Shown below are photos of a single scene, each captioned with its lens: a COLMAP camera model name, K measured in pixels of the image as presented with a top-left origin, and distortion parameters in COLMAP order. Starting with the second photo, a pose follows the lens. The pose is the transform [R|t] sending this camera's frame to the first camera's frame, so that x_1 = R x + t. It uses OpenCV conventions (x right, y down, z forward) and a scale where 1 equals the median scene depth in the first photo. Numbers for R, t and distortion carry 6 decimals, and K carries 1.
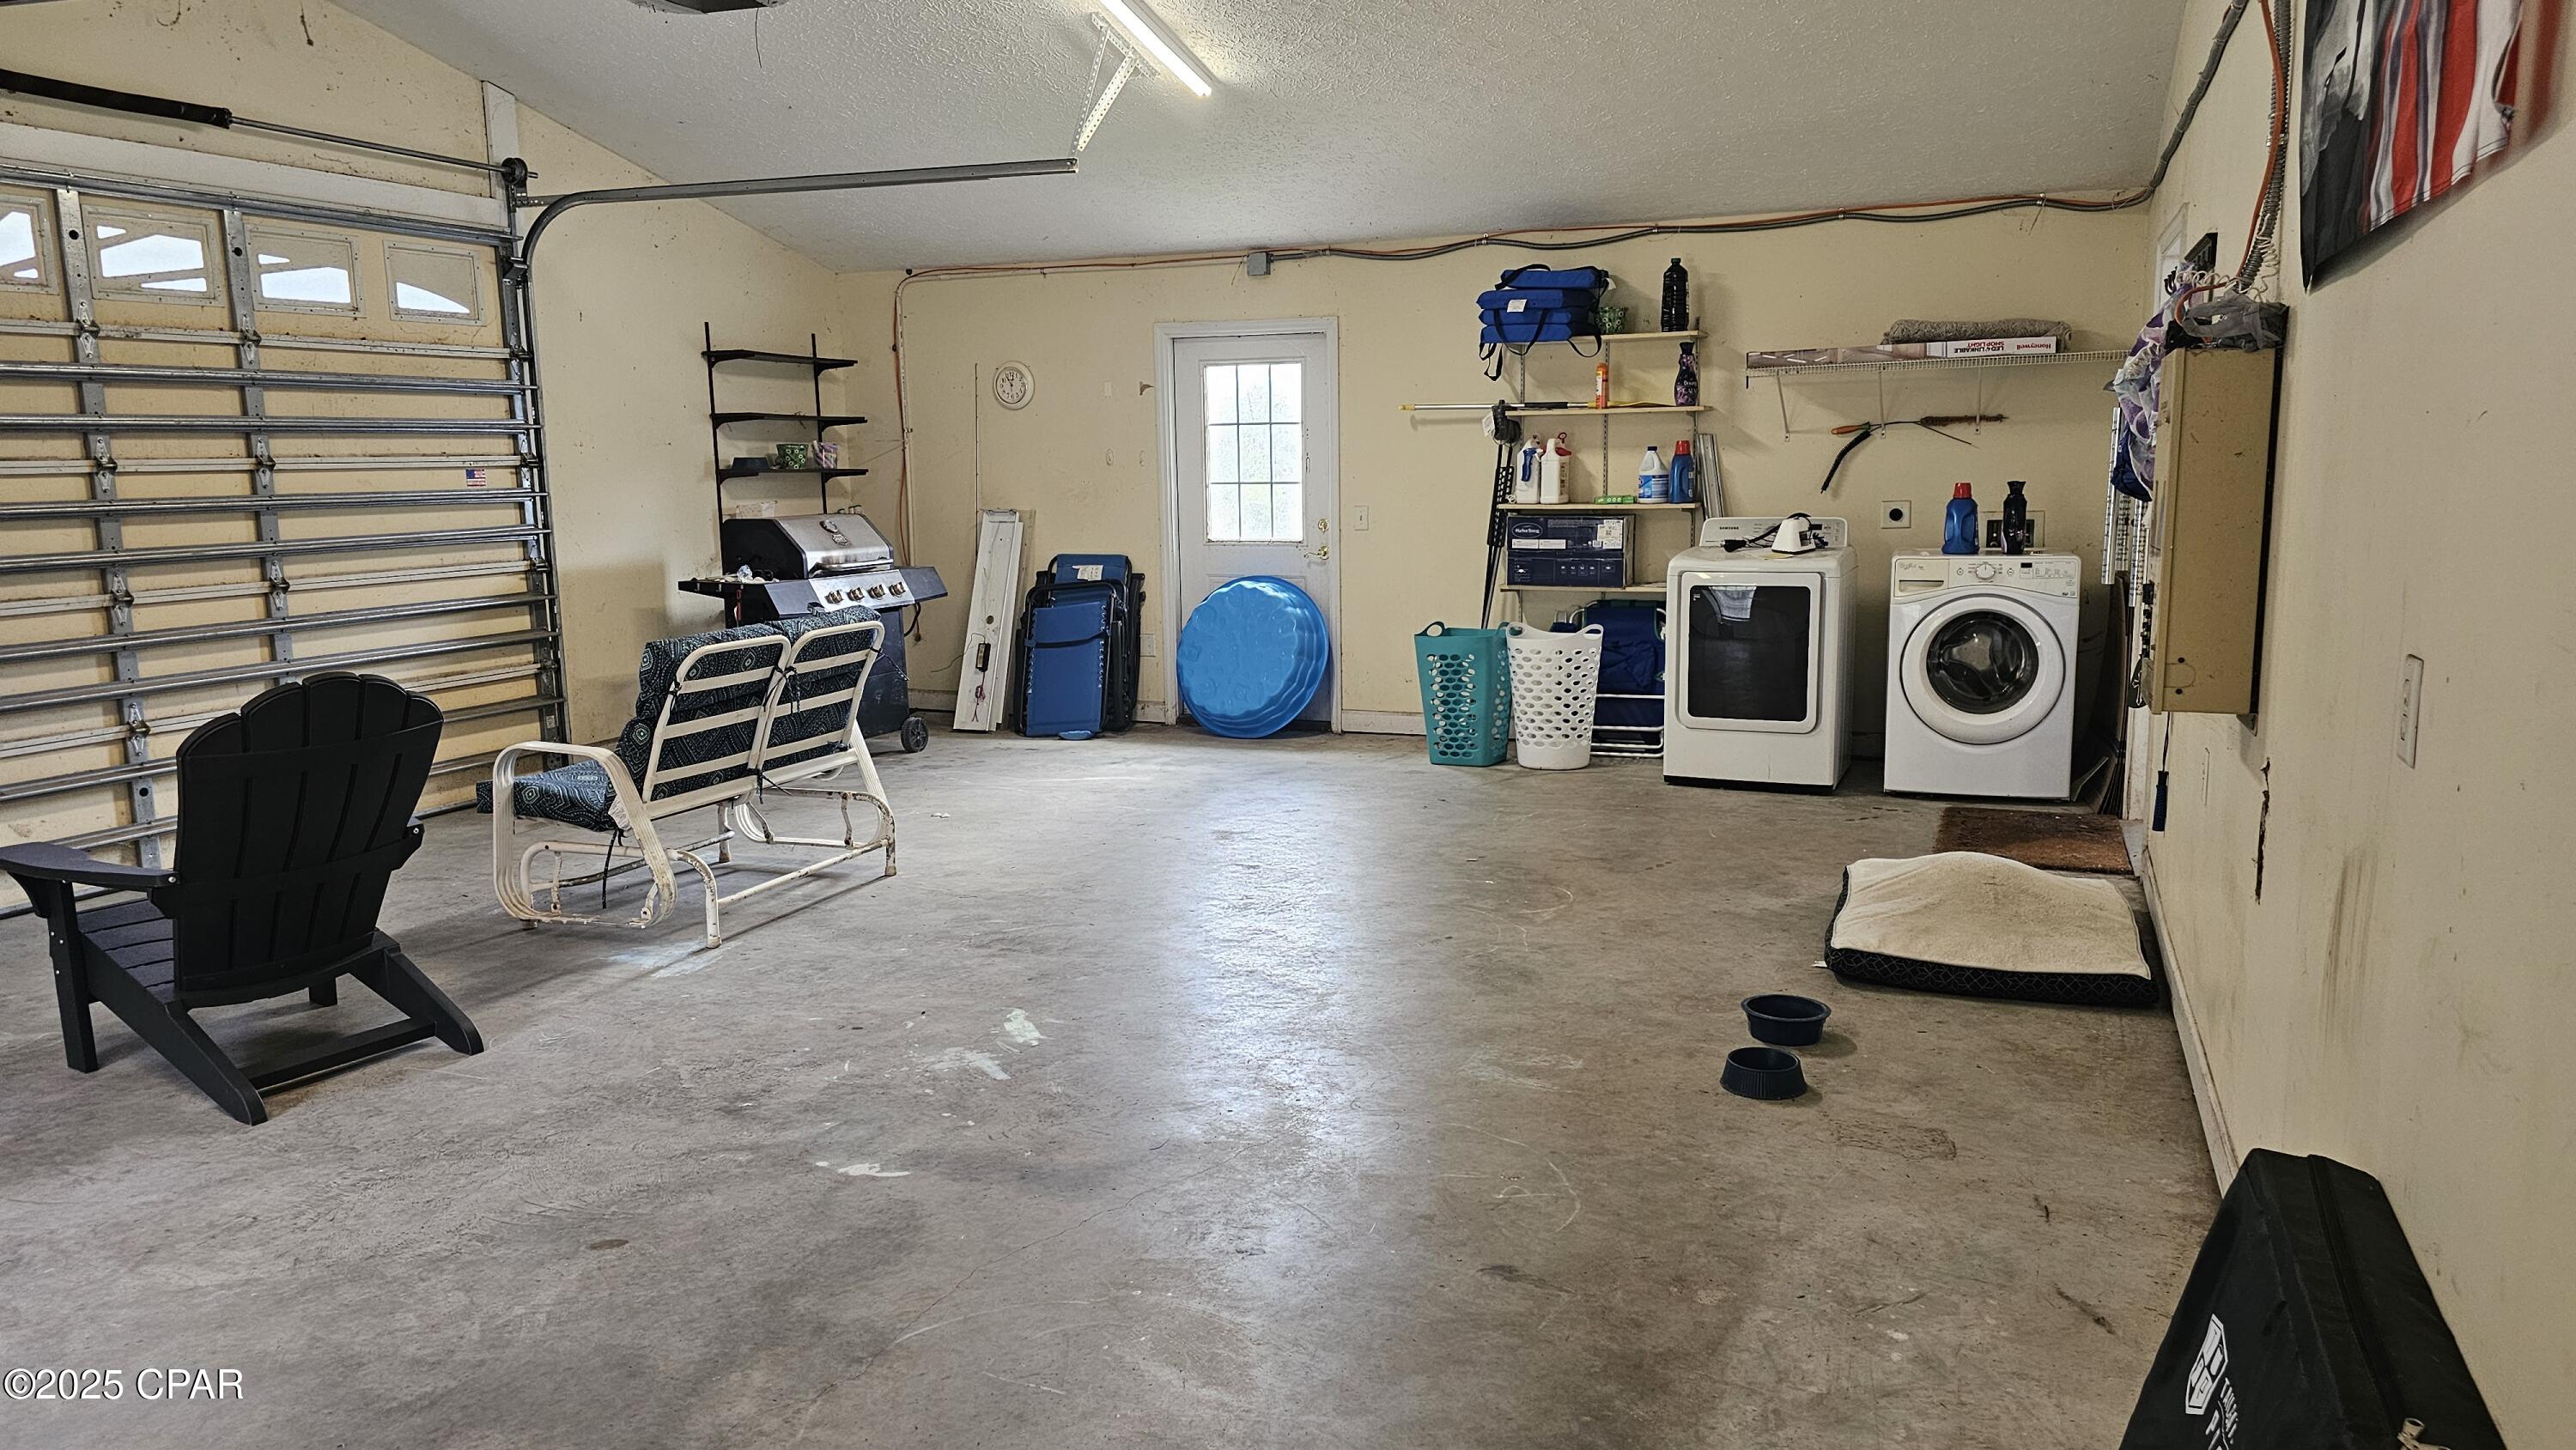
lens RADIAL K [[1753.5, 0, 1292.5], [0, 1753.5, 733.2], [0, 0, 1]] dist [0.152045, -0.198690]
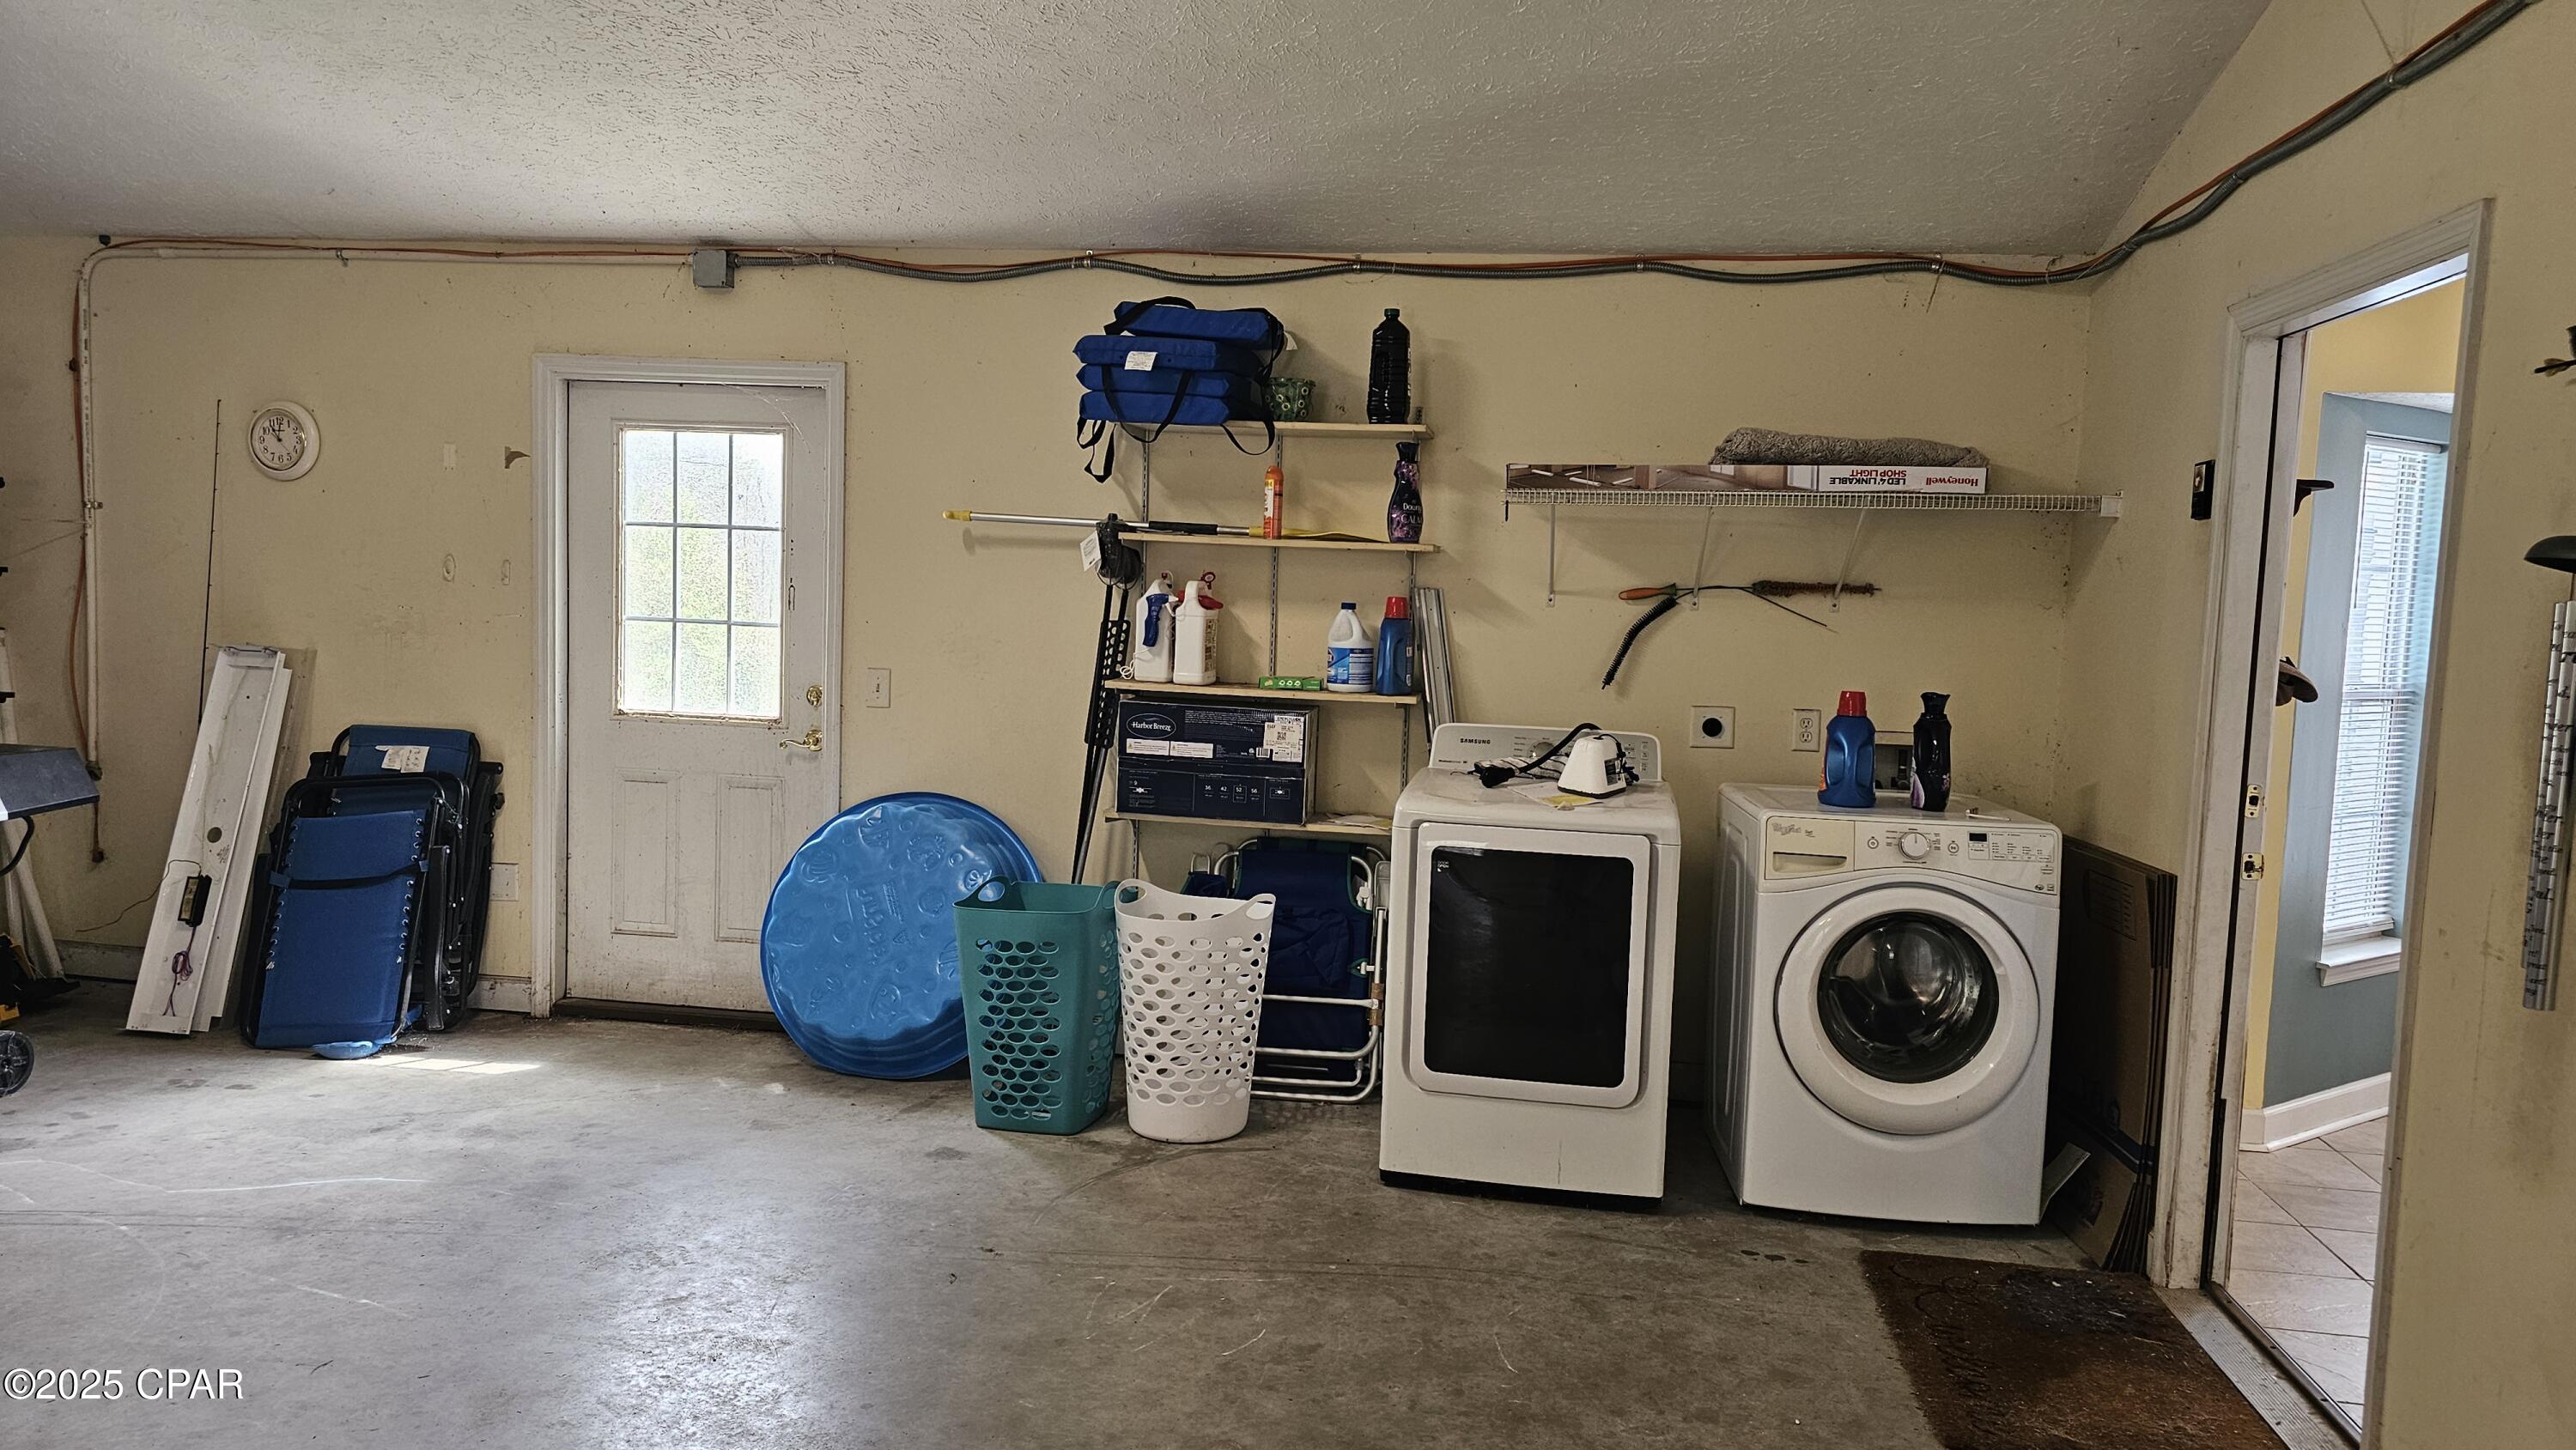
lens RADIAL K [[1753.5, 0, 1292.5], [0, 1753.5, 733.2], [0, 0, 1]] dist [0.152045, -0.198690]
pose [[0.973104, 0.031015, 0.228267, 0.042492], [-0.014594, 0.997205, -0.073275, -0.069711], [-0.229902, 0.067973, 0.970837, 0.402405]]
